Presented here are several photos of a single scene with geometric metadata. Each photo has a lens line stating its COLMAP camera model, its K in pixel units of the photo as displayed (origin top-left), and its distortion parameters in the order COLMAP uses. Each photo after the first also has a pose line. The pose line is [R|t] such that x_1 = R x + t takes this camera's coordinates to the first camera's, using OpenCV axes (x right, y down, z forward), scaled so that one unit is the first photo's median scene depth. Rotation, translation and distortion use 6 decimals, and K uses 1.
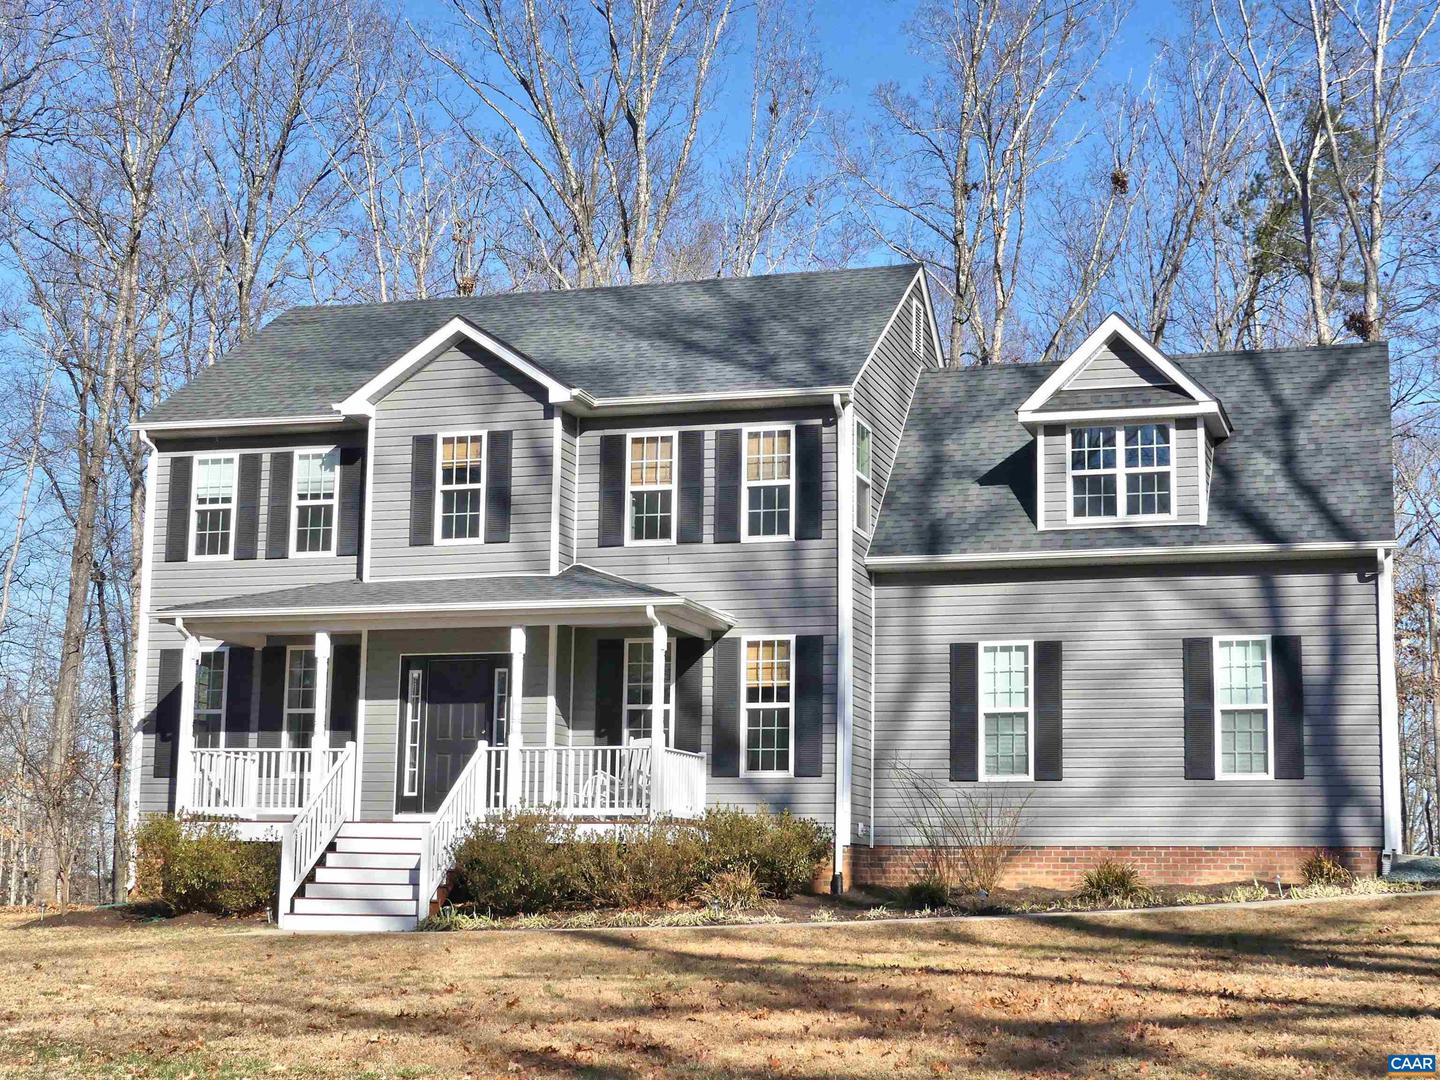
lens RADIAL K [[2242.5, 0, 720.0], [0, 2242.5, 540.0], [0, 0, 1]] dist [-0.026653, 0.033508]
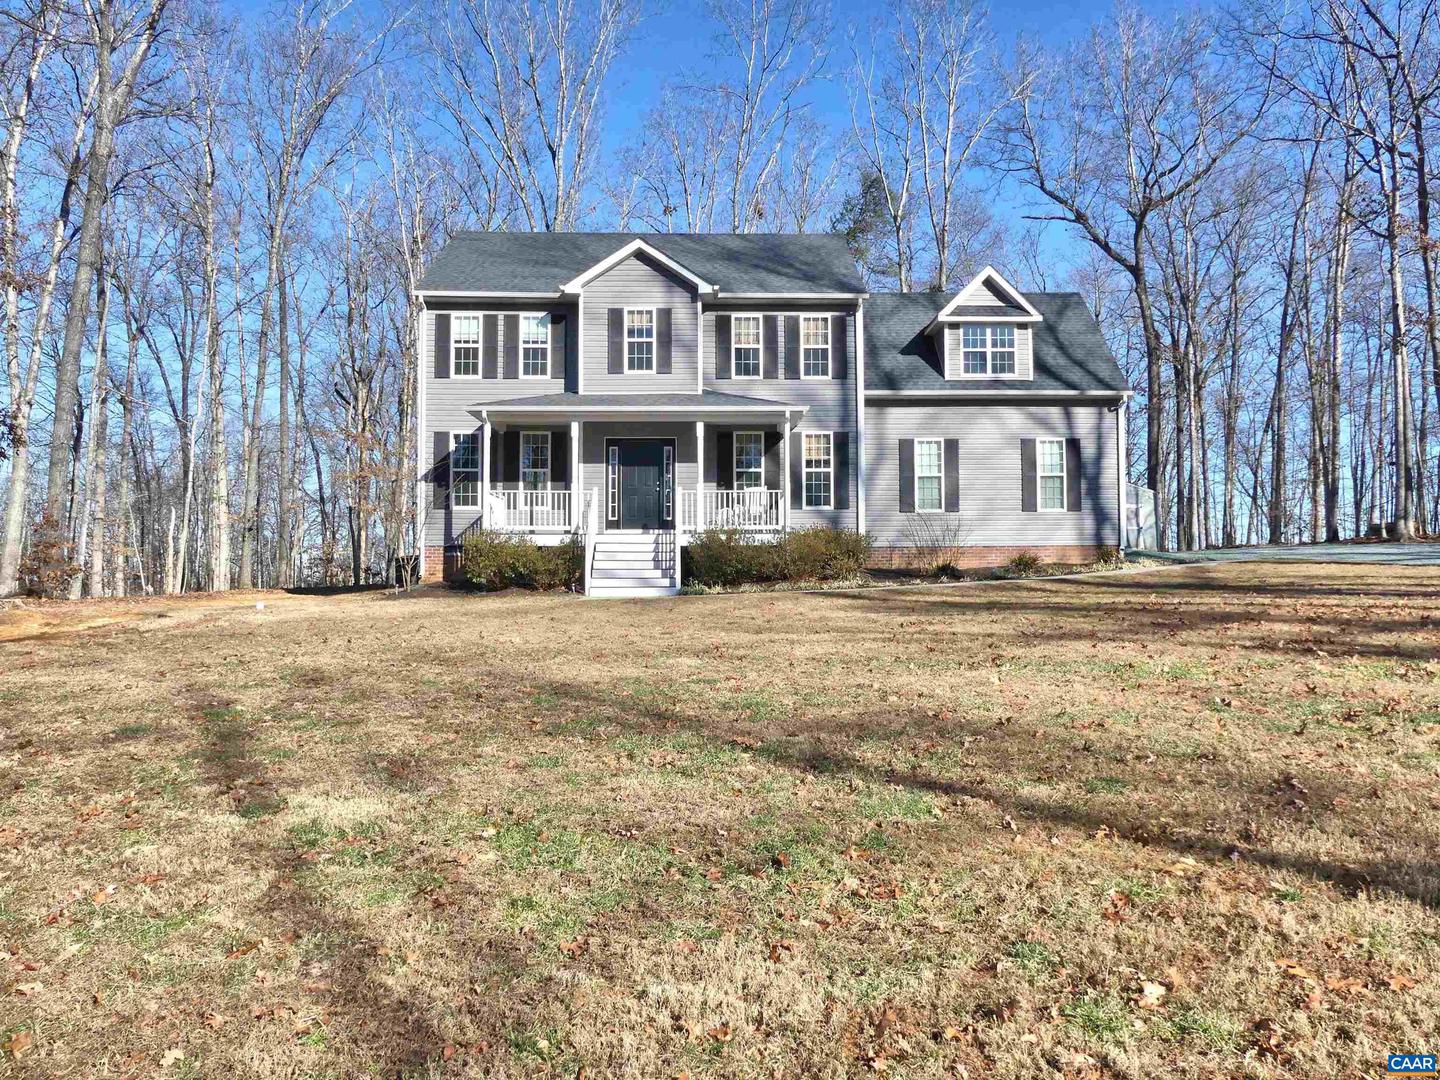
lens RADIAL K [[1082.2, 0, 720.0], [0, 1082.2, 540.0], [0, 0, 1]] dist [-0.010065, 0.012137]
pose [[0.947884, -0.004205, 0.318587, -0.327195], [-0.035091, 0.992452, 0.117504, 0.029184], [-0.316677, -0.122560, 0.940582, 0.188132]]
